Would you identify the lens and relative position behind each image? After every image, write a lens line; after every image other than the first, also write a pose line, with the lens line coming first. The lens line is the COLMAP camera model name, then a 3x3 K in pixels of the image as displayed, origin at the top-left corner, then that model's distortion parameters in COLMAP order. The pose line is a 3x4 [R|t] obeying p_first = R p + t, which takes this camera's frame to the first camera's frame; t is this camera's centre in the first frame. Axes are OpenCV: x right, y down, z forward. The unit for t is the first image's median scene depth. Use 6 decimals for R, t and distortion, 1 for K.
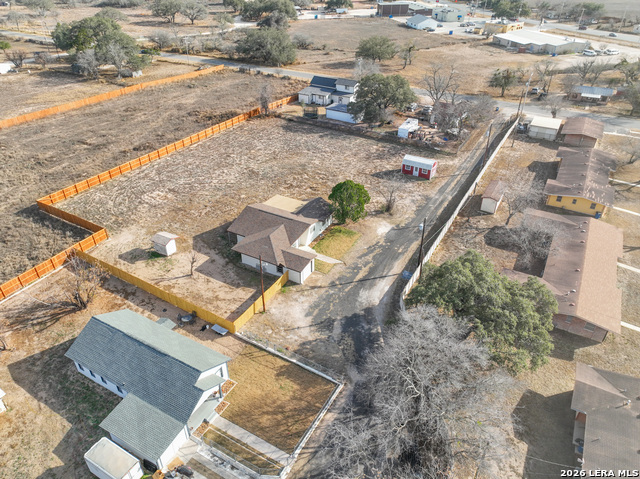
lens RADIAL K [[450.3, 0, 322.7], [0, 450.3, 239.2], [0, 0, 1]] dist [-0.005076, 0.016853]
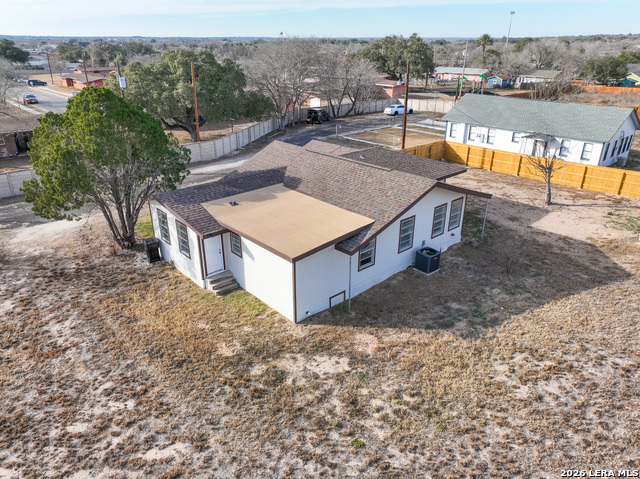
lens RADIAL K [[450.3, 0, 318.5], [0, 450.3, 239.6], [0, 0, 1]] dist [-0.005076, 0.016853]
pose [[-0.943142, -0.134046, 0.304164, -0.186331], [0.183330, 0.553525, 0.812404, -0.288031], [-0.277262, 0.821974, -0.497478, 1.170478]]
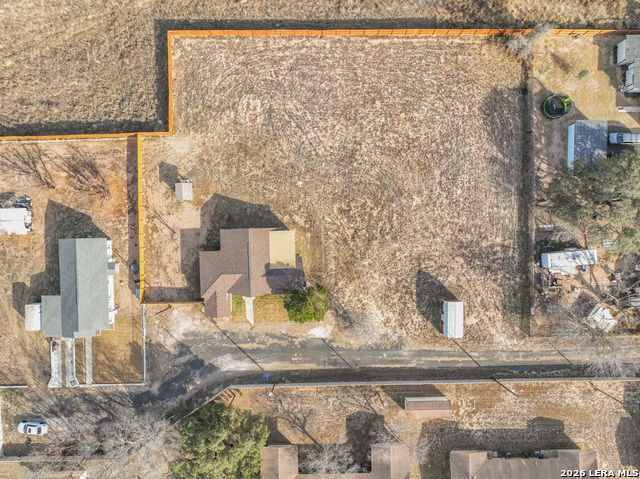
lens RADIAL K [[450.3, 0, 319.7], [0, 450.3, 239.5], [0, 0, 1]] dist [-0.005076, 0.016853]
pose [[0.509187, 0.860631, 0.006527, -0.066691], [-0.473848, 0.274002, 0.836894, -1.029326], [0.718468, -0.429228, 0.547327, 0.519282]]
